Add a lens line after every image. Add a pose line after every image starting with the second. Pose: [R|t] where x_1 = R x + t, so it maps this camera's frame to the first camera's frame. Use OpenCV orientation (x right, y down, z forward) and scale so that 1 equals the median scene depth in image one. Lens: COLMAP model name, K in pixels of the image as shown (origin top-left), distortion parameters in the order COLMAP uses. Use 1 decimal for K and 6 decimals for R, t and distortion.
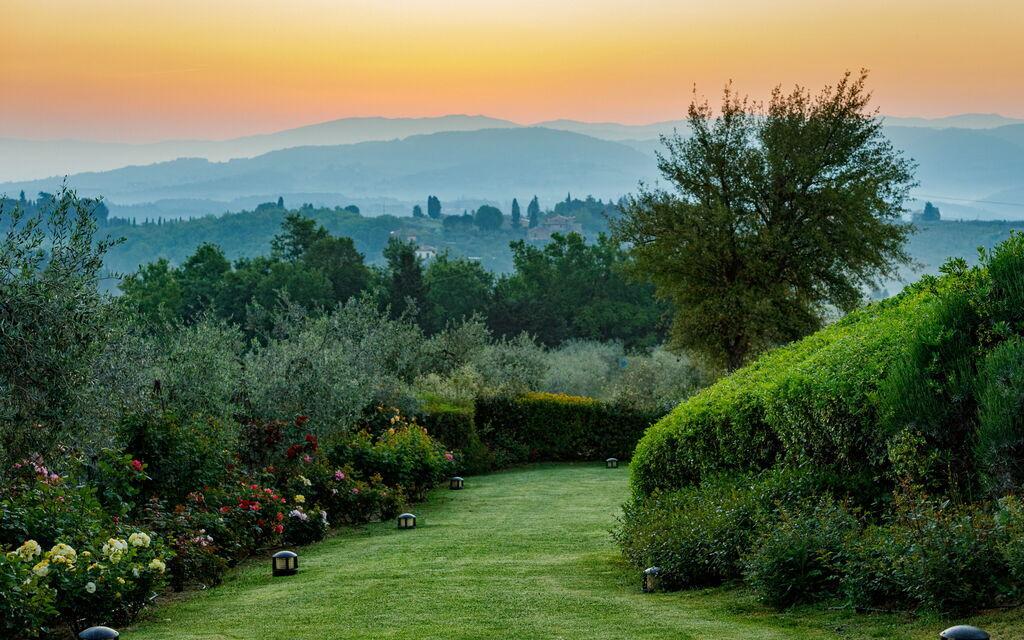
lens RADIAL K [[2271.1, 0, 512.0], [0, 2271.1, 320.0], [0, 0, 1]] dist [0.025273, 0.164907]
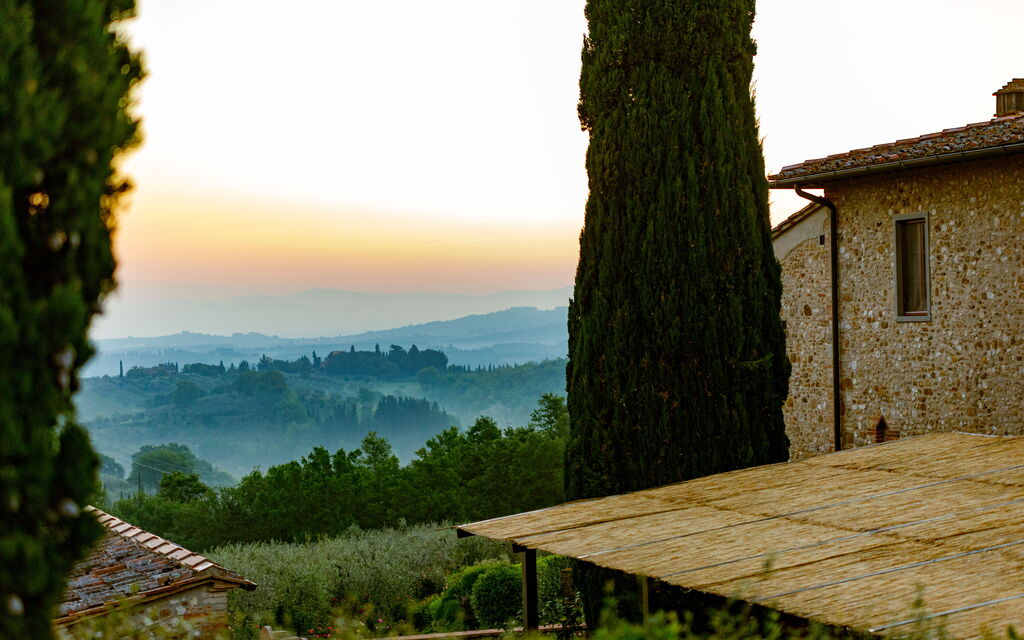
lens RADIAL K [[2271.1, 0, 512.0], [0, 2271.1, 320.0], [0, 0, 1]] dist [0.025273, 0.164907]
pose [[0.985096, -0.023325, -0.170418, 0.060153], [0.016302, 0.998964, -0.042492, -0.018215], [0.171232, 0.039080, 0.984455, -0.168657]]
